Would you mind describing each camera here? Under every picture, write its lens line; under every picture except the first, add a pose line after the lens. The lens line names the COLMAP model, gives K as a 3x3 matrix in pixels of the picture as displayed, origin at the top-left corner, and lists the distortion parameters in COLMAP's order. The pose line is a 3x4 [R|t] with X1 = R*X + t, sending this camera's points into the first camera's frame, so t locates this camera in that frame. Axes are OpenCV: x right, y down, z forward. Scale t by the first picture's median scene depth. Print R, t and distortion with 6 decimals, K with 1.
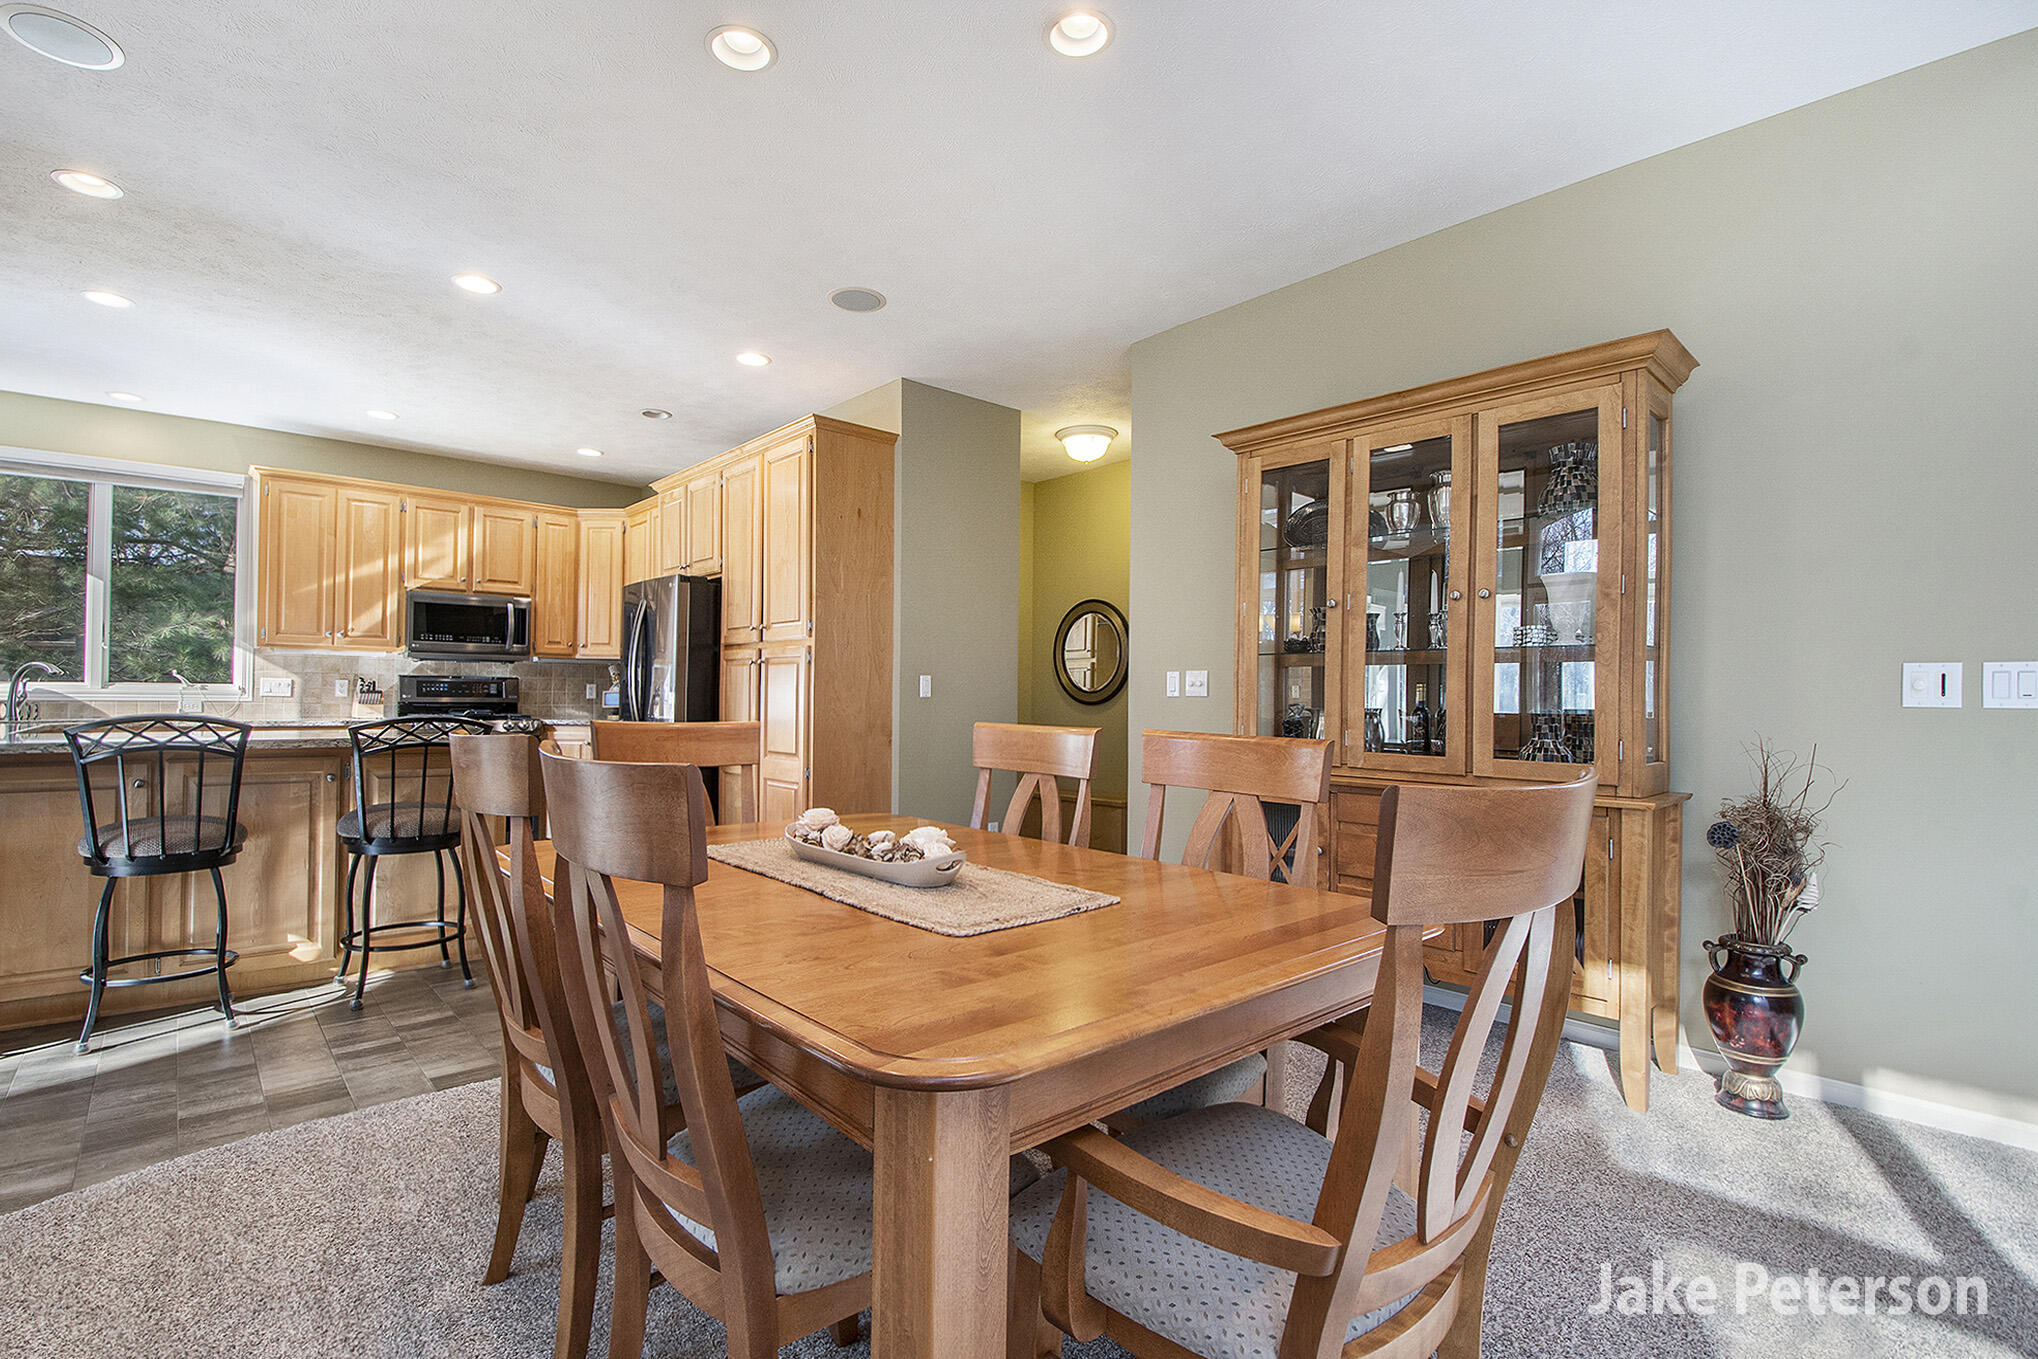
lens RADIAL K [[912.8, 0, 1010.7], [0, 912.8, 681.2], [0, 0, 1]] dist [0.000900, -0.008902]
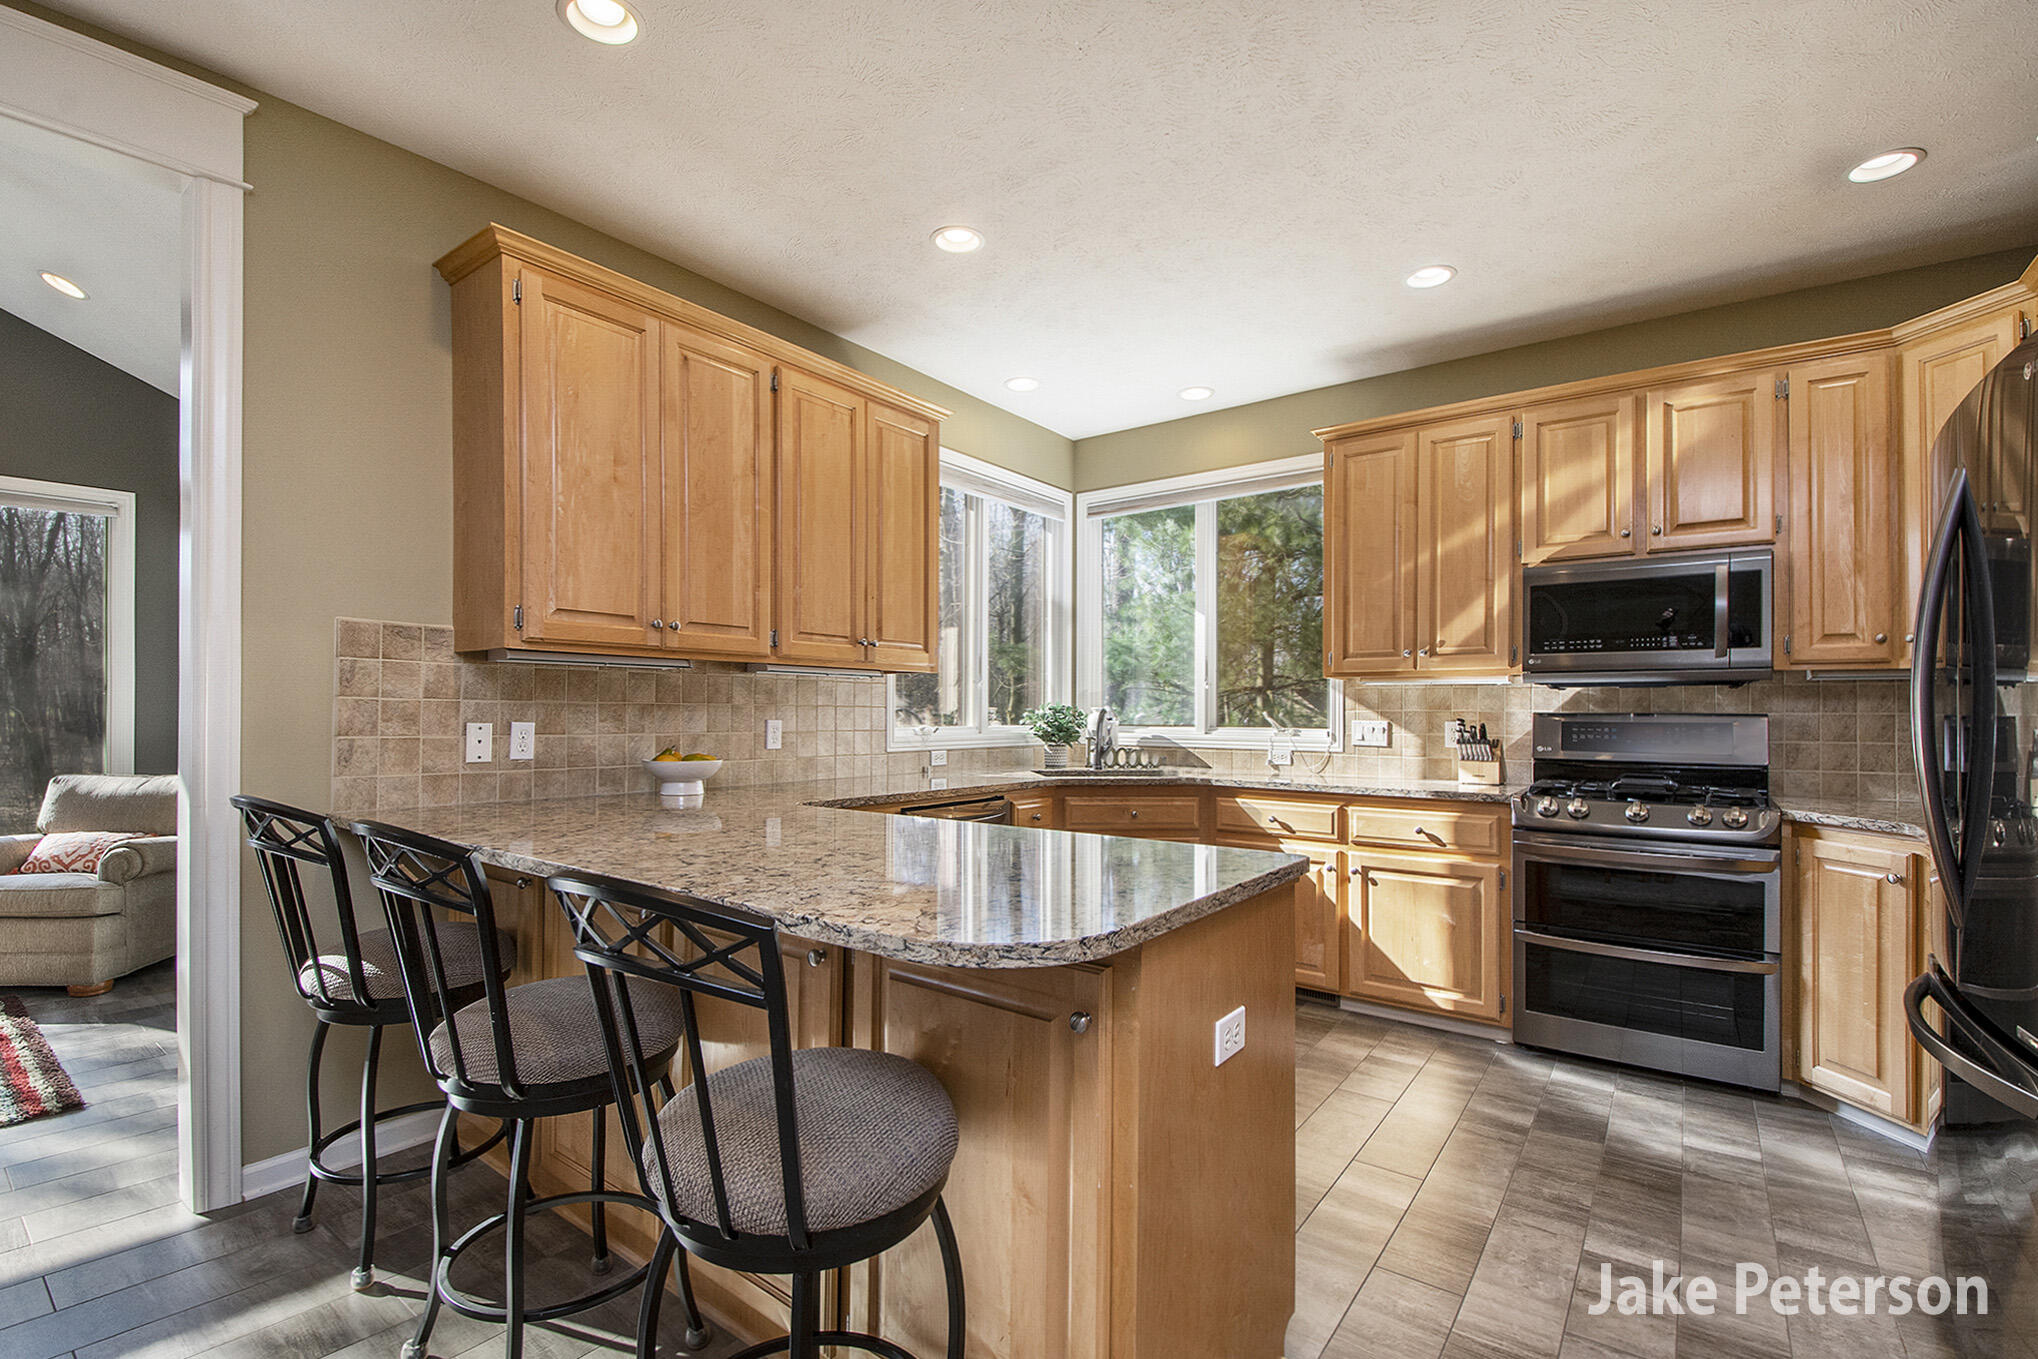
lens RADIAL K [[912.8, 0, 1000.5], [0, 912.8, 709.8], [0, 0, 1]] dist [0.000900, -0.008902]
pose [[0.199729, -0.013151, -0.979763, -0.156167], [0.014055, 0.999846, -0.010555, -0.008038], [0.979750, -0.011662, 0.199883, 0.554605]]
